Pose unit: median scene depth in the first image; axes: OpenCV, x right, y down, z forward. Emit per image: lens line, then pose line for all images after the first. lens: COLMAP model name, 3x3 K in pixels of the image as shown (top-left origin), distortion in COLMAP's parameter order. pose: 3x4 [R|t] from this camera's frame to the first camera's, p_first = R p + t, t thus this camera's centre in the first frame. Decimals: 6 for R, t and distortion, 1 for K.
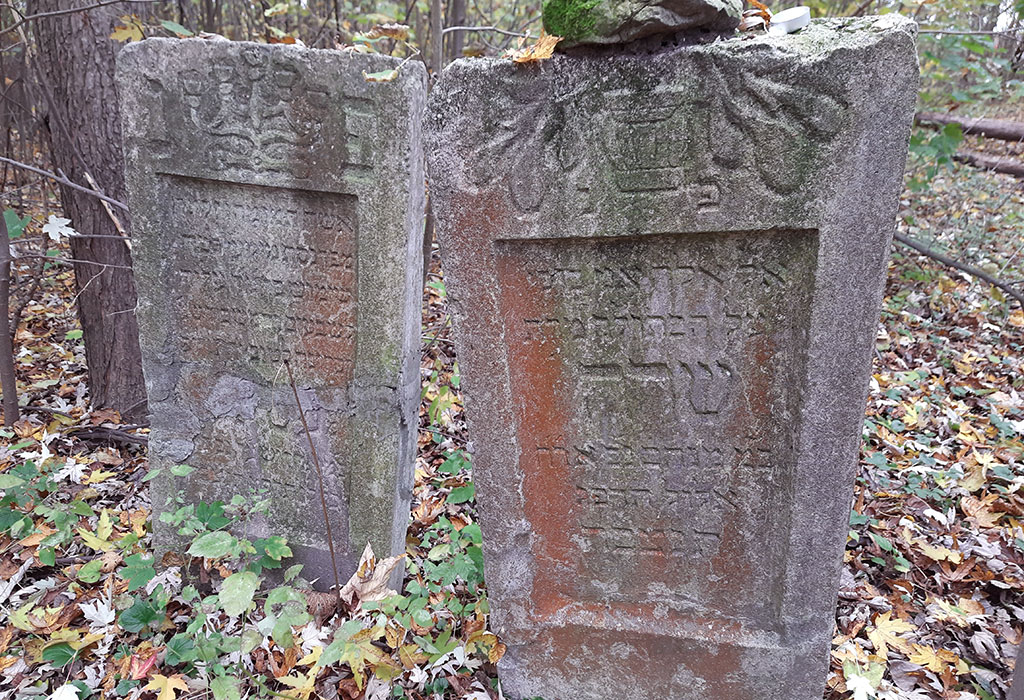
lens RADIAL K [[723.9, 0, 513.3], [0, 723.9, 339.7], [0, 0, 1]] dist [0.080214, -0.074303]
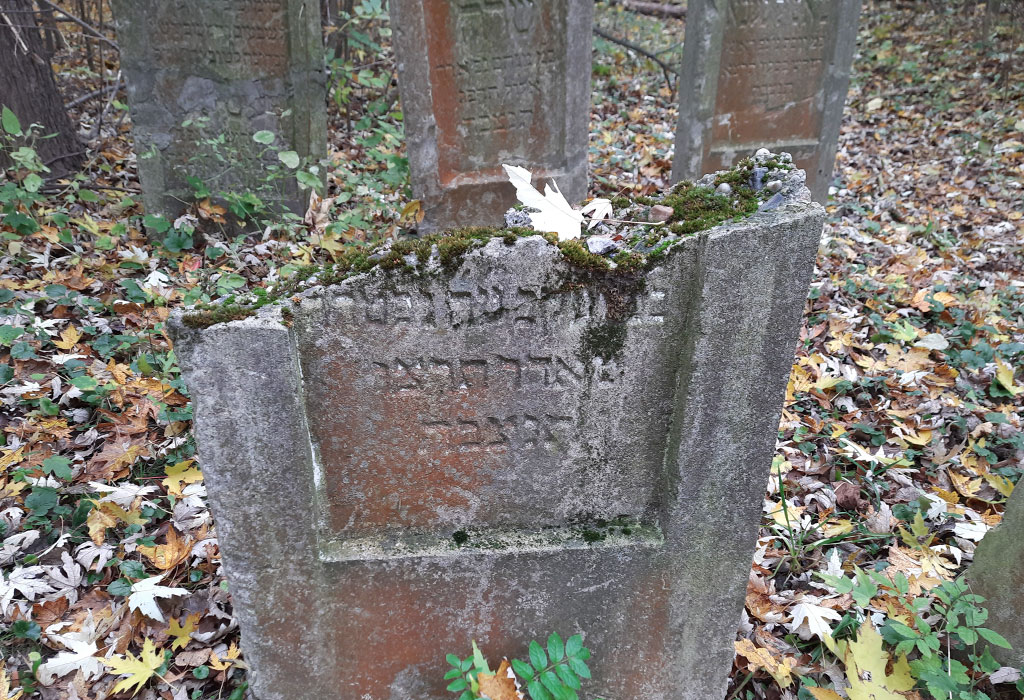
lens RADIAL K [[723.9, 0, 513.3], [0, 723.9, 339.7], [0, 0, 1]] dist [0.080214, -0.074303]
pose [[0.918588, -0.197847, 0.342129, -0.494073], [0.140244, 0.972519, 0.185845, 0.445858], [-0.369496, -0.122734, 0.921091, -0.754853]]
